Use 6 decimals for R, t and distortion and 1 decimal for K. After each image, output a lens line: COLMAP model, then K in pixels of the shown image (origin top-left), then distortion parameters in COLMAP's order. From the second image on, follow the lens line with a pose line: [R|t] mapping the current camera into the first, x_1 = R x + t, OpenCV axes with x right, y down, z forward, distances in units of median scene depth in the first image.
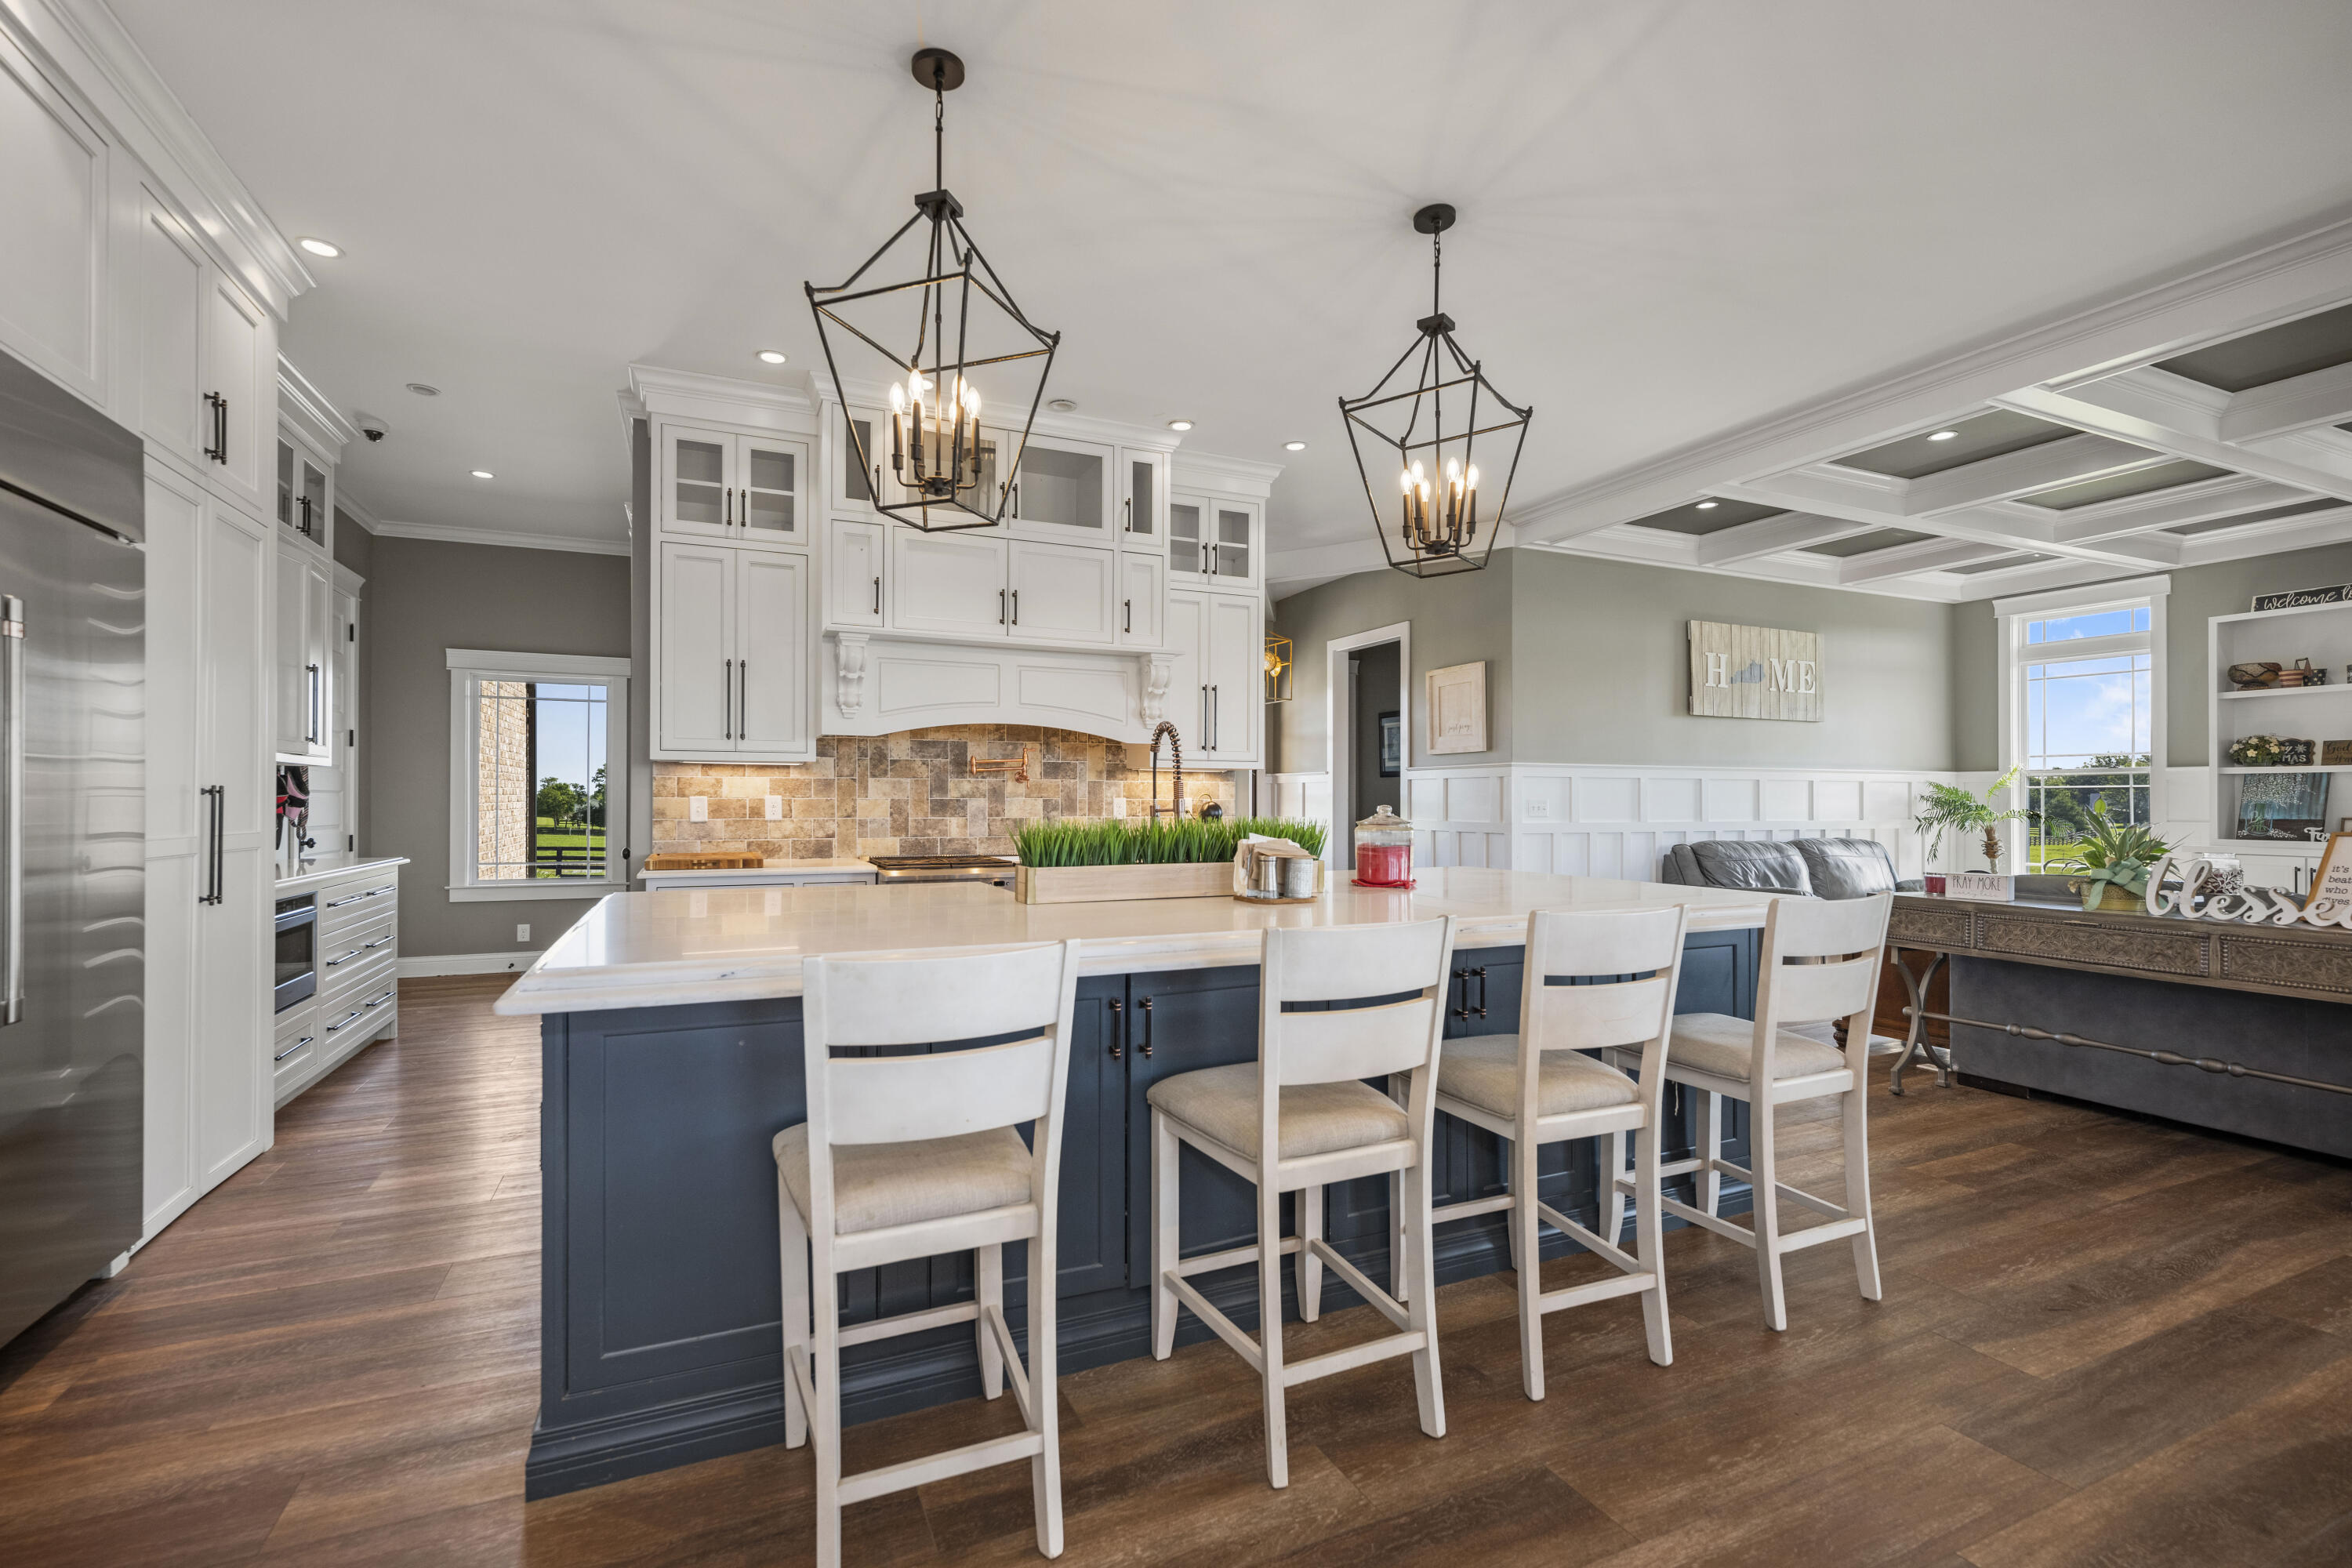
lens RADIAL K [[1057.4, 0, 1176.0], [0, 1057.4, 784.0], [0, 0, 1]] dist [0.001218, 0.000200]
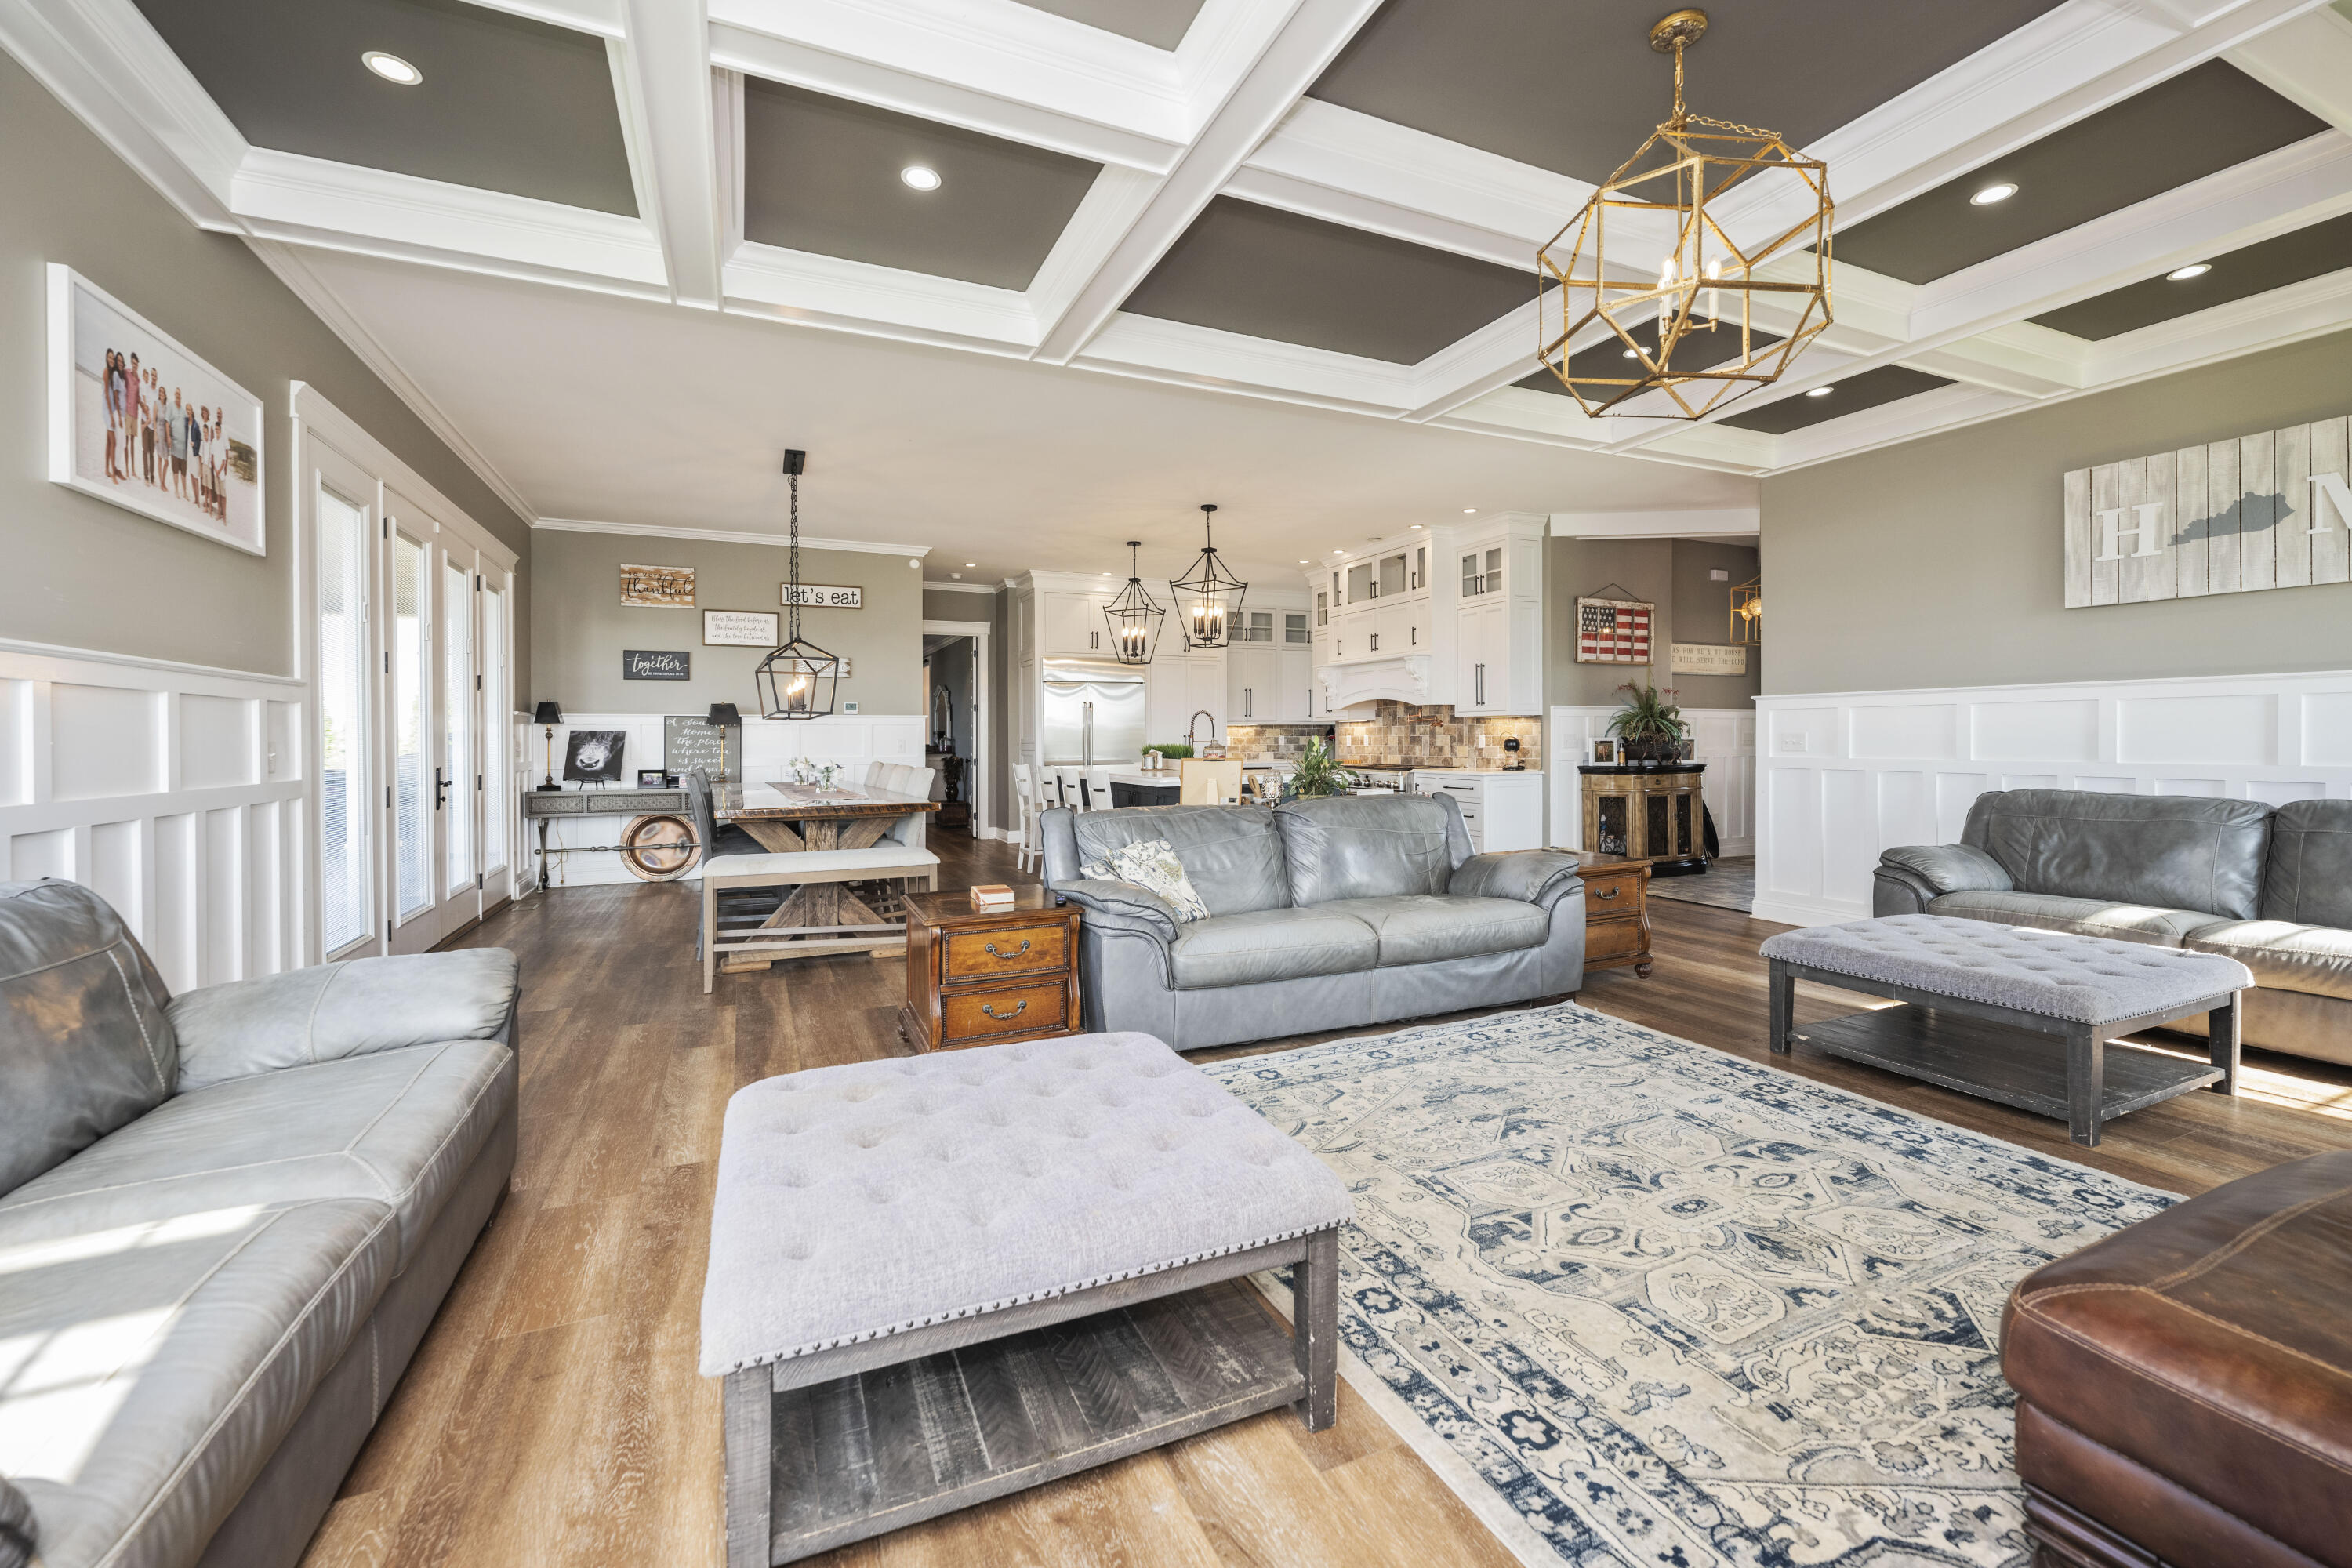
lens RADIAL K [[940.7, 0, 1164.3], [0, 940.7, 758.8], [0, 0, 1]] dist [-0.000721, -0.000197]
pose [[-0.003310, 0.013994, -0.999897, 1.483443], [0.009115, 0.999861, 0.013963, 0.027446], [0.999953, -0.009067, -0.003437, 0.536854]]
